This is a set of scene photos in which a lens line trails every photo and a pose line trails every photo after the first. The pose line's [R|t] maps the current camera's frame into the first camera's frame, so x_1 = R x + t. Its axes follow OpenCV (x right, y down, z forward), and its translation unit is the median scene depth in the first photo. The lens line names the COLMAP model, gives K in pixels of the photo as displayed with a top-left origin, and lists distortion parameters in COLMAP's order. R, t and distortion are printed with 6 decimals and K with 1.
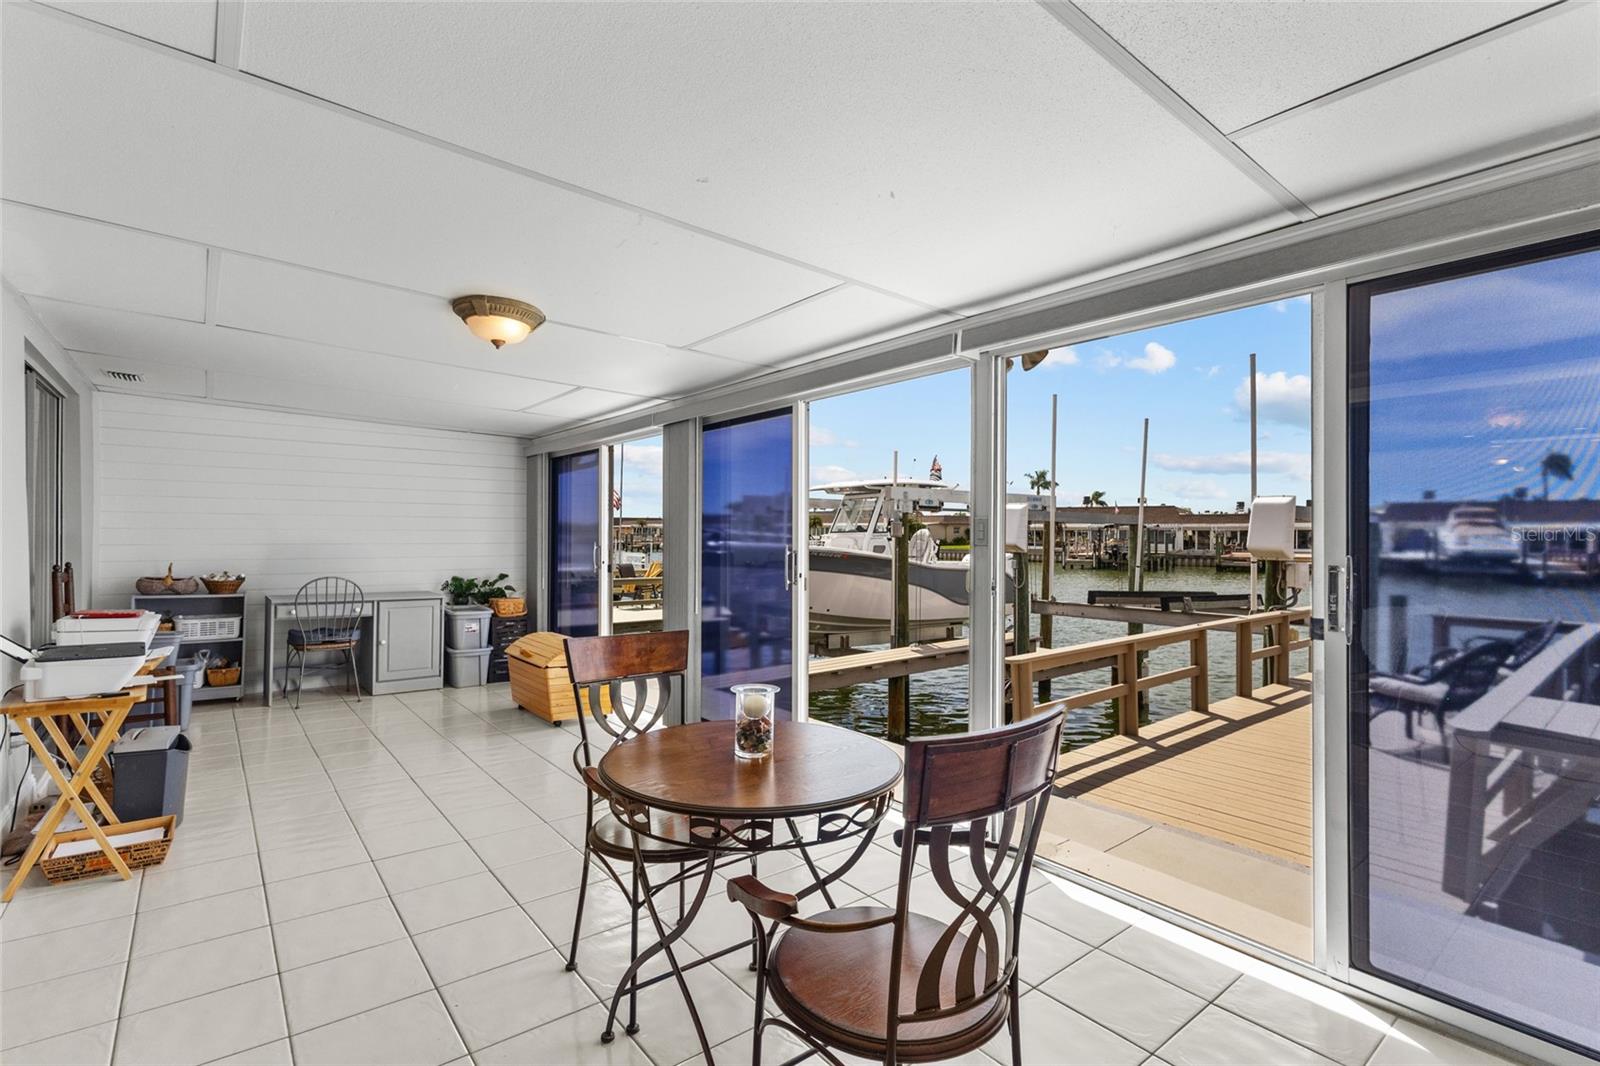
lens RADIAL K [[750.9, 0, 788.6], [0, 750.9, 534.6], [0, 0, 1]] dist [0.002200, 0.000885]
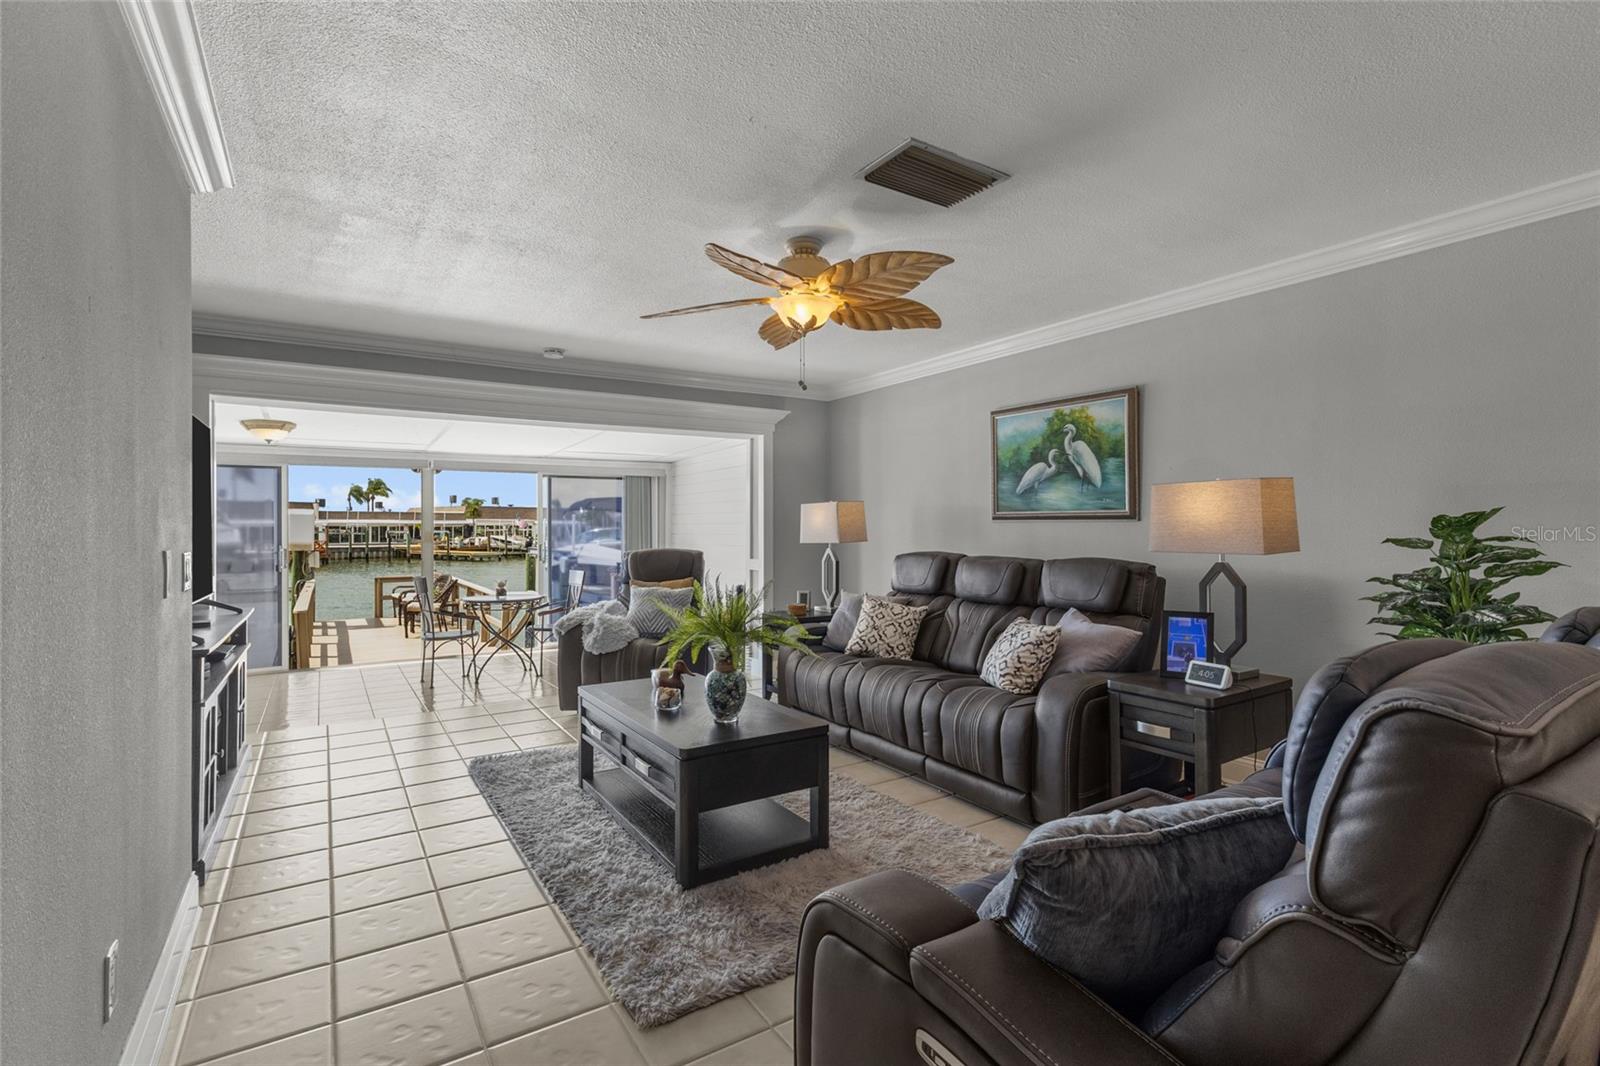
lens RADIAL K [[735.4, 0, 807.5], [0, 735.4, 526.7], [0, 0, 1]] dist [0.002942, 0.001455]
pose [[0.090068, -0.003456, 0.995930, -0.150583], [0.005429, 0.999981, 0.002979, -0.003218], [-0.995921, 0.005139, 0.090086, -0.037942]]
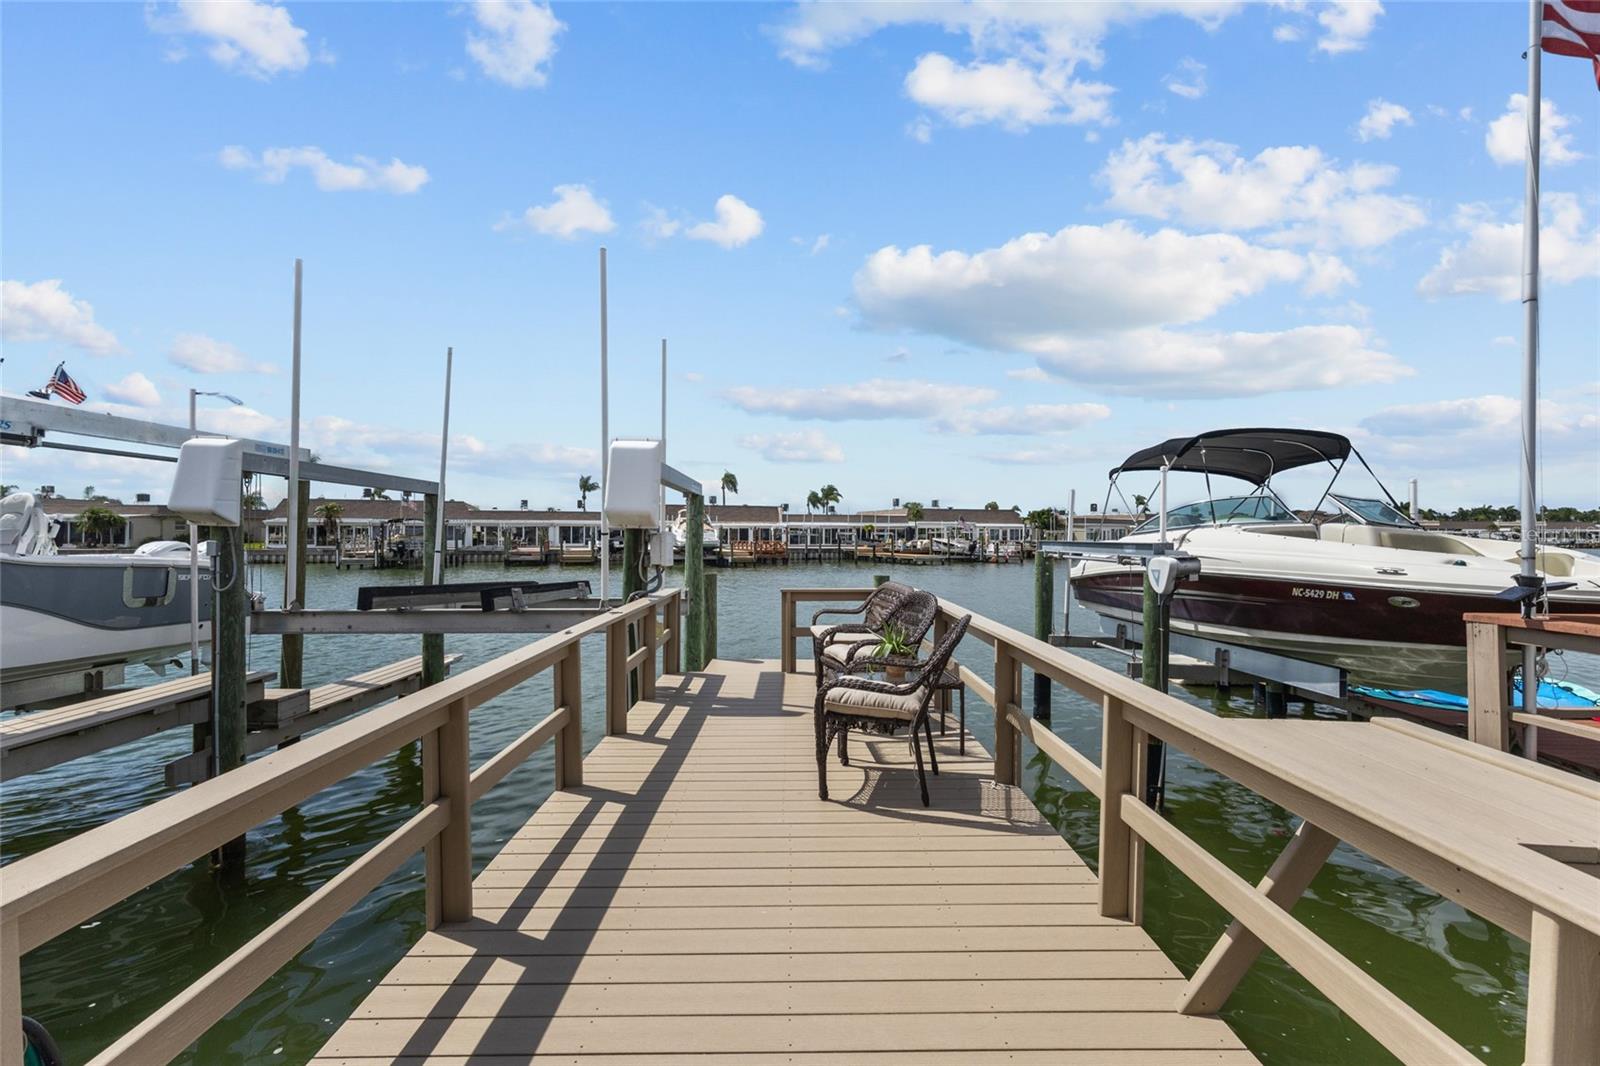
lens RADIAL K [[735.4, 0, 807.5], [0, 735.4, 526.7], [0, 0, 1]] dist [0.002942, 0.001455]
pose [[0.609164, 0.005680, 0.793024, 0.034054], [0.002770, 0.999953, -0.009290, 0.007289], [-0.793039, 0.007856, 0.609120, 0.081123]]
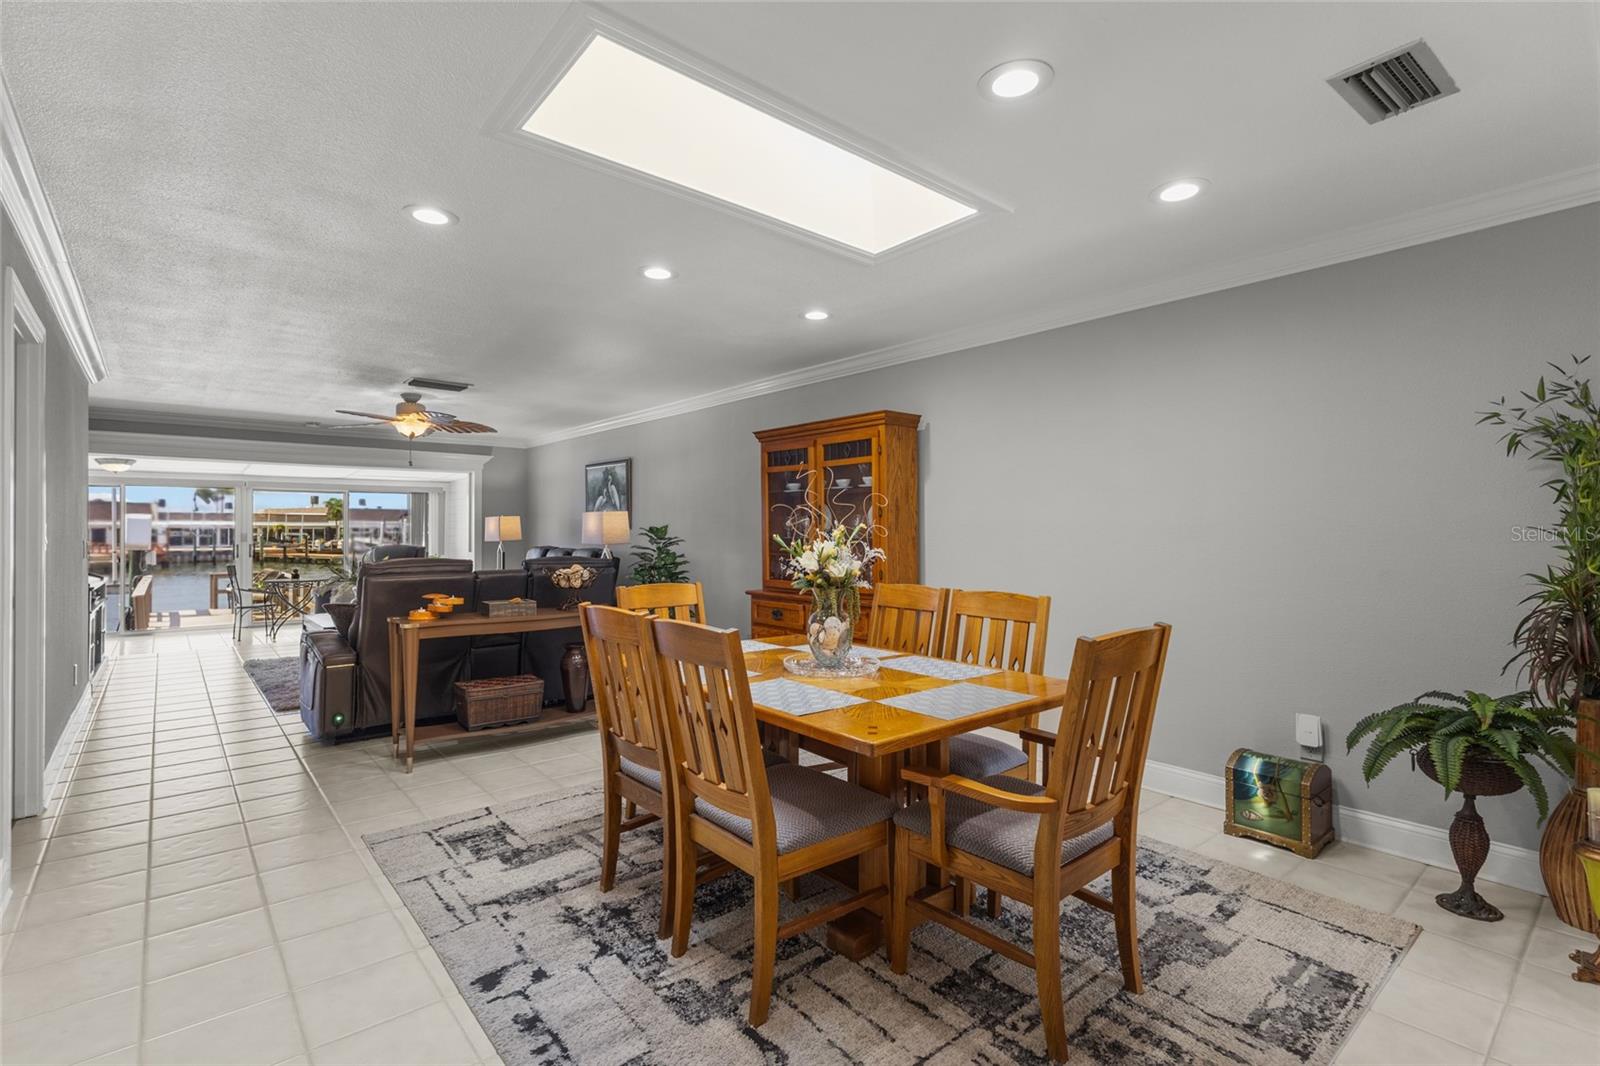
lens RADIAL K [[735.4, 0, 807.5], [0, 735.4, 526.7], [0, 0, 1]] dist [0.002942, 0.001455]
pose [[-0.045357, 0.000884, 0.998970, -0.221691], [0.002545, 0.999996, -0.000770, -0.003538], [-0.998968, 0.002508, -0.045359, -0.096193]]
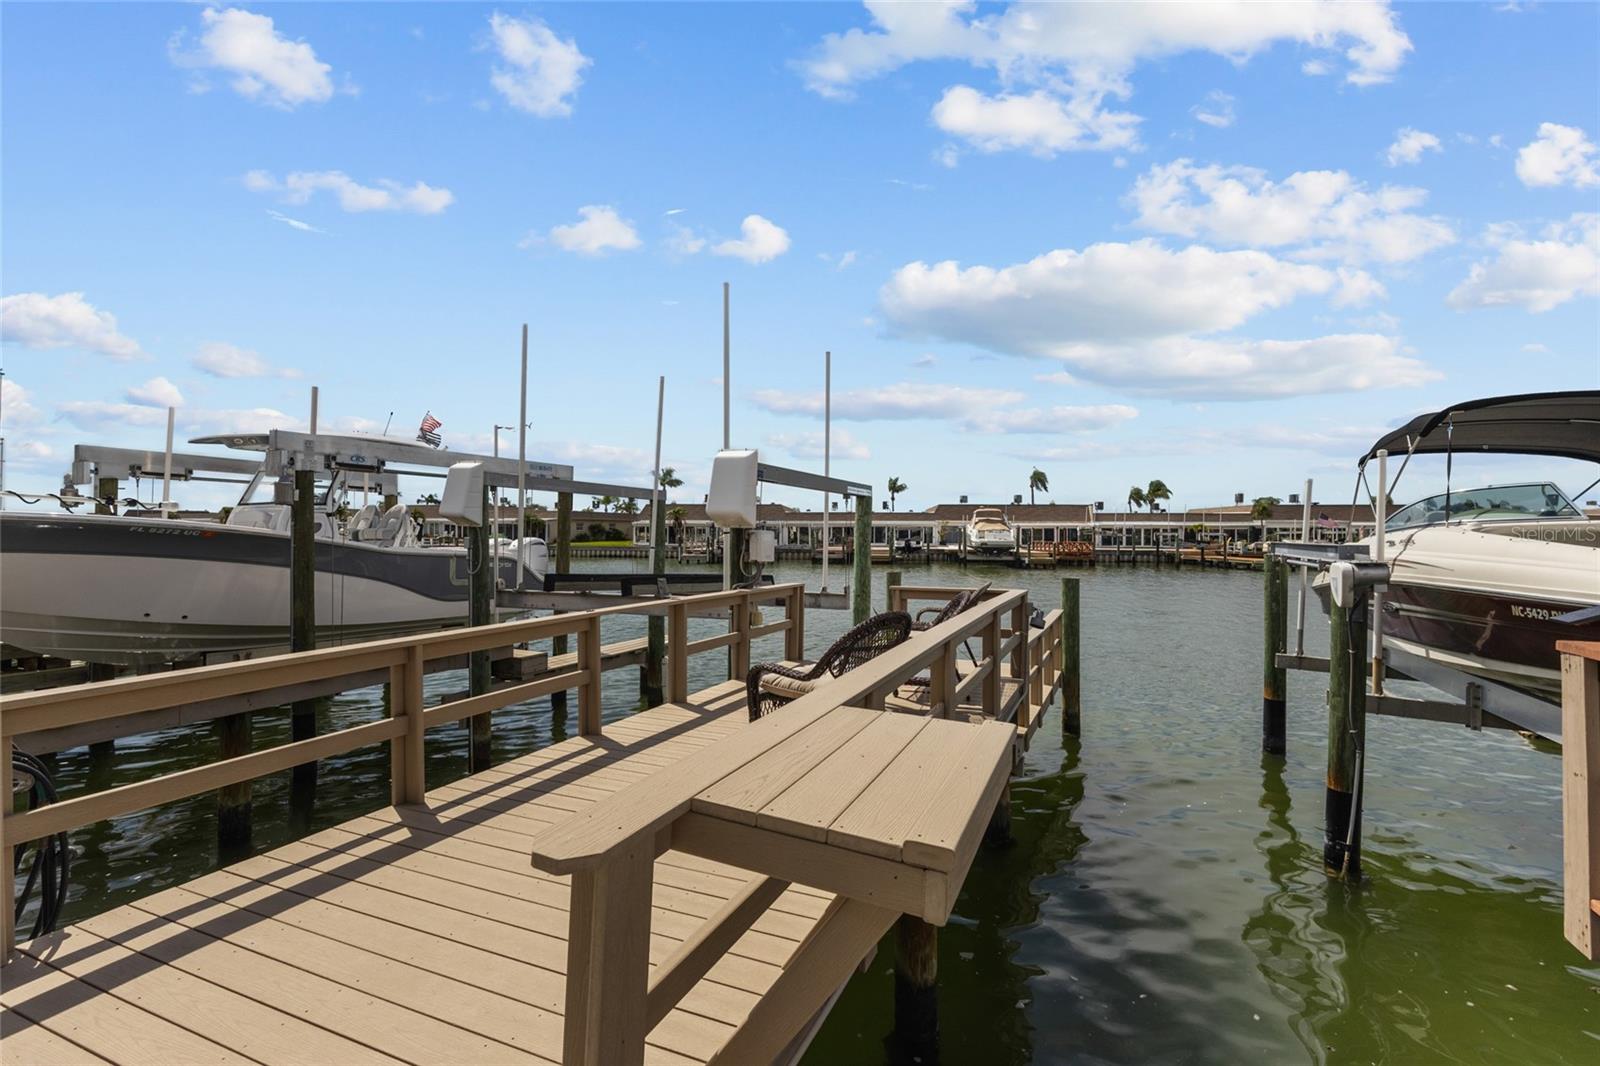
lens RADIAL K [[742.8, 0, 804.0], [0, 742.8, 523.2], [0, 0, 1]] dist [-0.000947, 0.000030]
pose [[0.884999, 0.006211, 0.465551, 0.061703], [0.000954, 0.999885, -0.015154, 0.007661], [-0.465591, 0.013856, 0.884891, 0.046099]]
